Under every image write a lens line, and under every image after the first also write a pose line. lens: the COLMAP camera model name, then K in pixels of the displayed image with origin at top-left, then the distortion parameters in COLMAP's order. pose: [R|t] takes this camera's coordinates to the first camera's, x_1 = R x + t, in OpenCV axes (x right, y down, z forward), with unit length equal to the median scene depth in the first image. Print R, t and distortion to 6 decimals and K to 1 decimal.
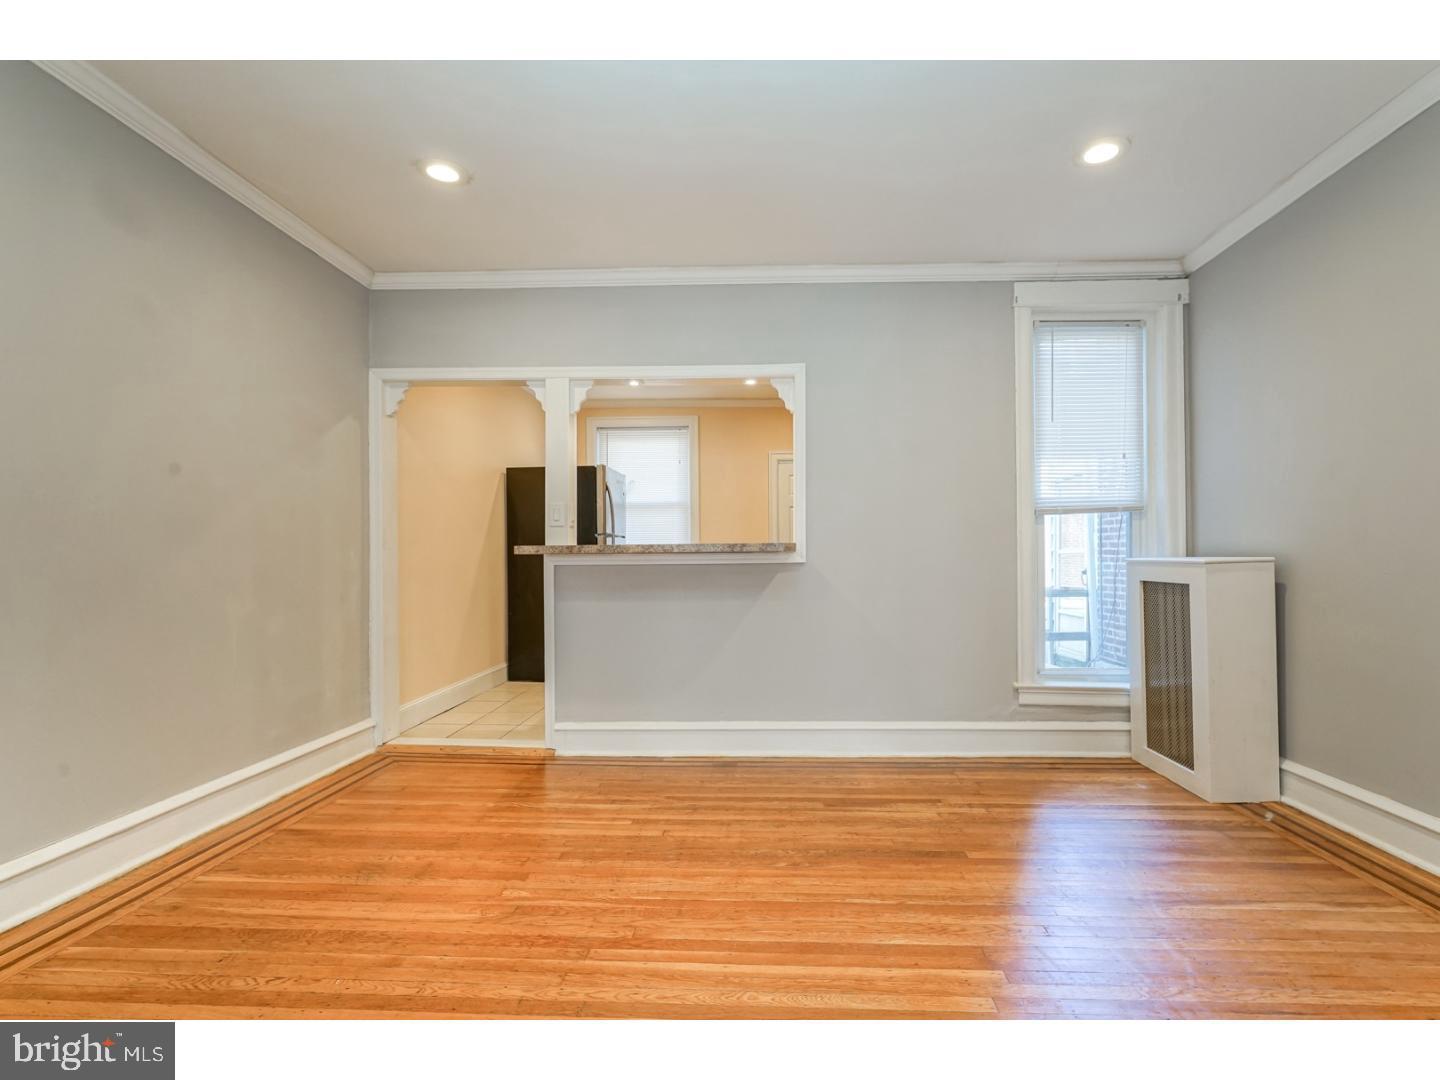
lens RADIAL K [[660.3, 0, 749.6], [0, 660.3, 559.5], [0, 0, 1]] dist [-0.005570, 0.002432]
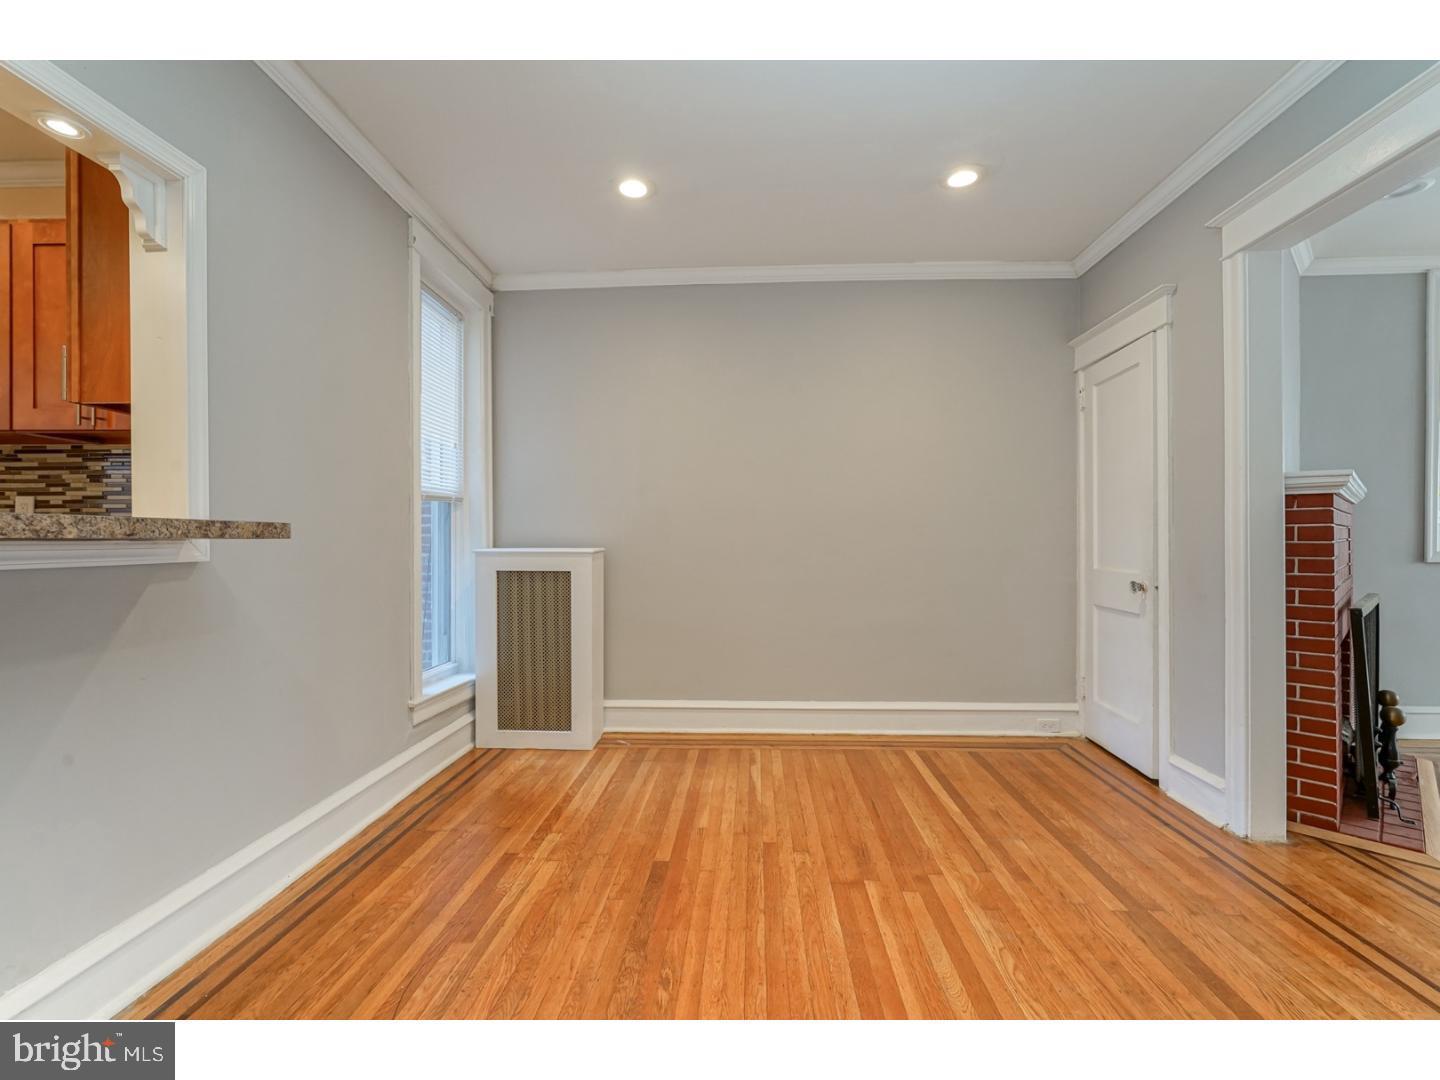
lens RADIAL K [[660.3, 0, 722.3], [0, 660.3, 535.7], [0, 0, 1]] dist [-0.005570, 0.002432]
pose [[0.012814, 0.014087, 0.999819, -0.437822], [0.005356, 0.999885, -0.014156, -0.006113], [-0.999904, 0.005536, 0.012737, 0.623649]]
